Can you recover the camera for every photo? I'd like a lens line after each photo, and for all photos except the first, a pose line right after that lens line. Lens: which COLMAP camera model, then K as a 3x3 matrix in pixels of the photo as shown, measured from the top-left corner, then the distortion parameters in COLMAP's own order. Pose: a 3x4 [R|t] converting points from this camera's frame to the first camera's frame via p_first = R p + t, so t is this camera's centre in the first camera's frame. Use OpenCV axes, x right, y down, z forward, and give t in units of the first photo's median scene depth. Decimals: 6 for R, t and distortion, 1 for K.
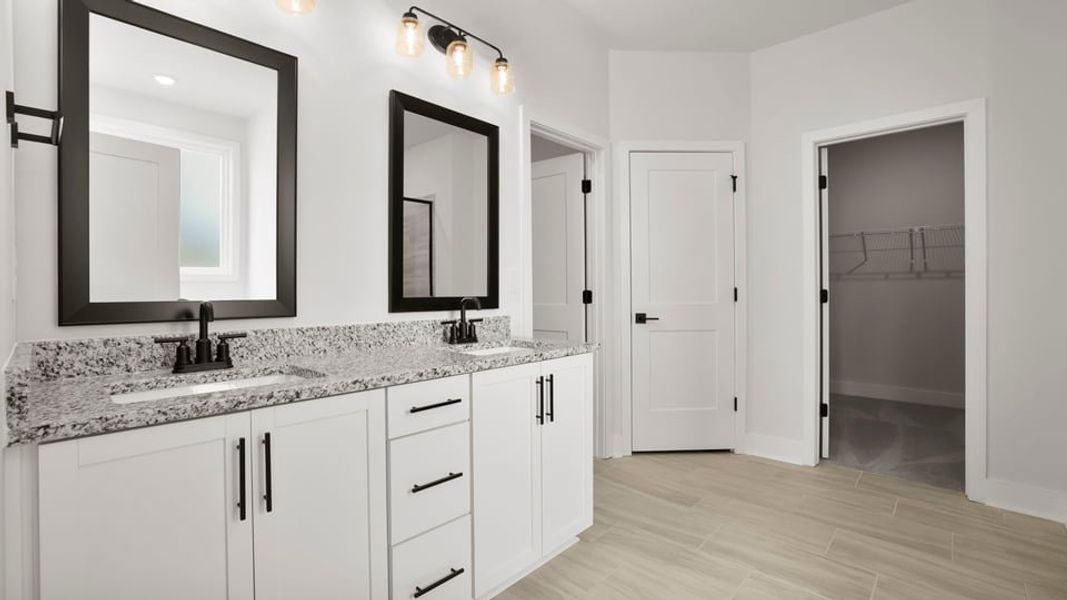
lens RADIAL K [[474.9, 0, 529.0], [0, 474.9, 297.1], [0, 0, 1]] dist [-0.047777, 0.018187]
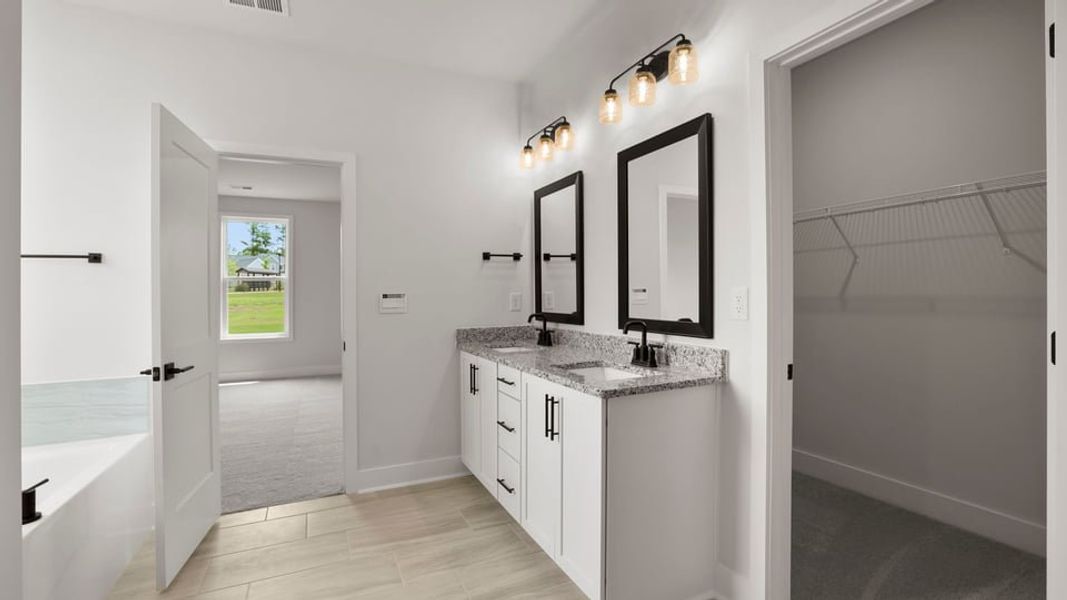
lens RADIAL K [[474.9, 0, 529.0], [0, 474.9, 297.1], [0, 0, 1]] dist [-0.047777, 0.018187]
pose [[-0.372246, 0.009748, -0.928083, 0.891094], [-0.009134, 0.999858, 0.014165, -0.062052], [0.928089, 0.013750, -0.372104, 1.142671]]
